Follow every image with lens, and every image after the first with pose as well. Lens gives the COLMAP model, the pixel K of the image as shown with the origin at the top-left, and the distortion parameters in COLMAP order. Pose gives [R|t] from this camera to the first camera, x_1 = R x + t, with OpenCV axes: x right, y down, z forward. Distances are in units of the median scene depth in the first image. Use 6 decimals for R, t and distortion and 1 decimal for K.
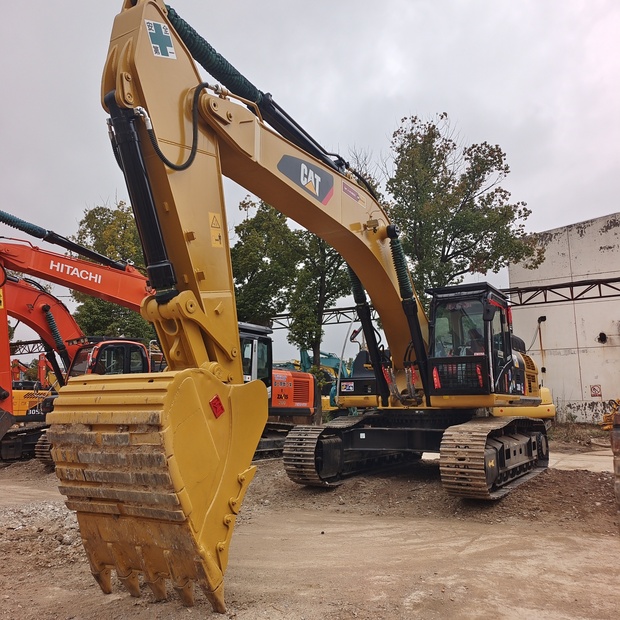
lens RADIAL K [[557.8, 0, 315.5], [0, 557.8, 314.6], [0, 0, 1]] dist [0.035345, 0.006183]
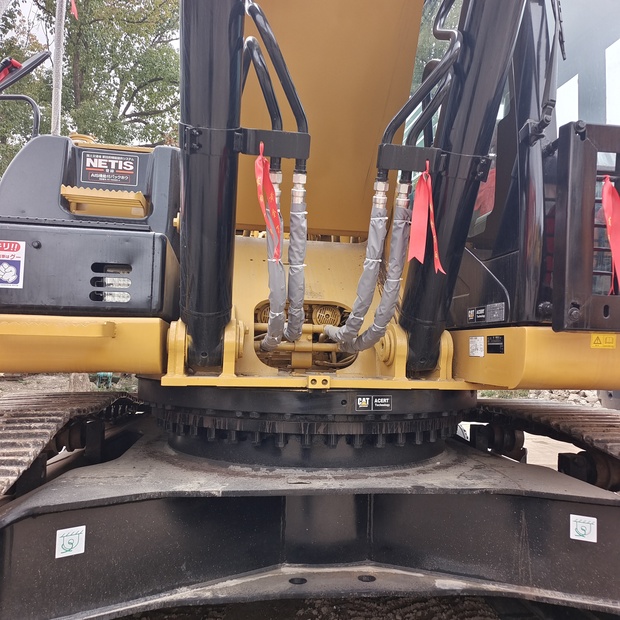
lens RADIAL K [[557.8, 0, 315.4], [0, 557.8, 311.6], [0, 0, 1]] dist [0.035345, 0.006183]
pose [[0.762815, 0.072003, 0.642595, 0.017697], [-0.131306, 0.990324, 0.044905, 0.094156], [-0.633144, -0.118631, 0.764889, 0.607455]]
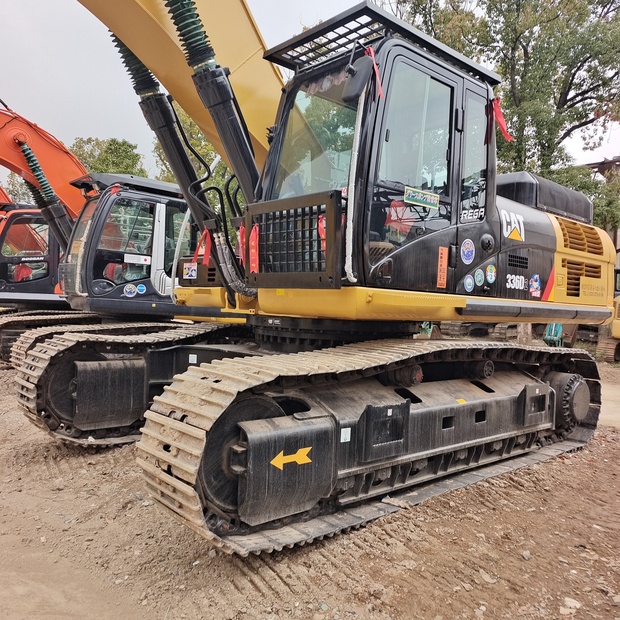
lens RADIAL K [[557.8, 0, 319.6], [0, 557.8, 313.7], [0, 0, 1]] dist [0.035345, 0.006183]
pose [[0.959622, 0.054306, -0.276000, 0.259141], [-0.007123, 0.985564, 0.169153, 0.058693], [0.281202, -0.160357, 0.946156, 0.385651]]
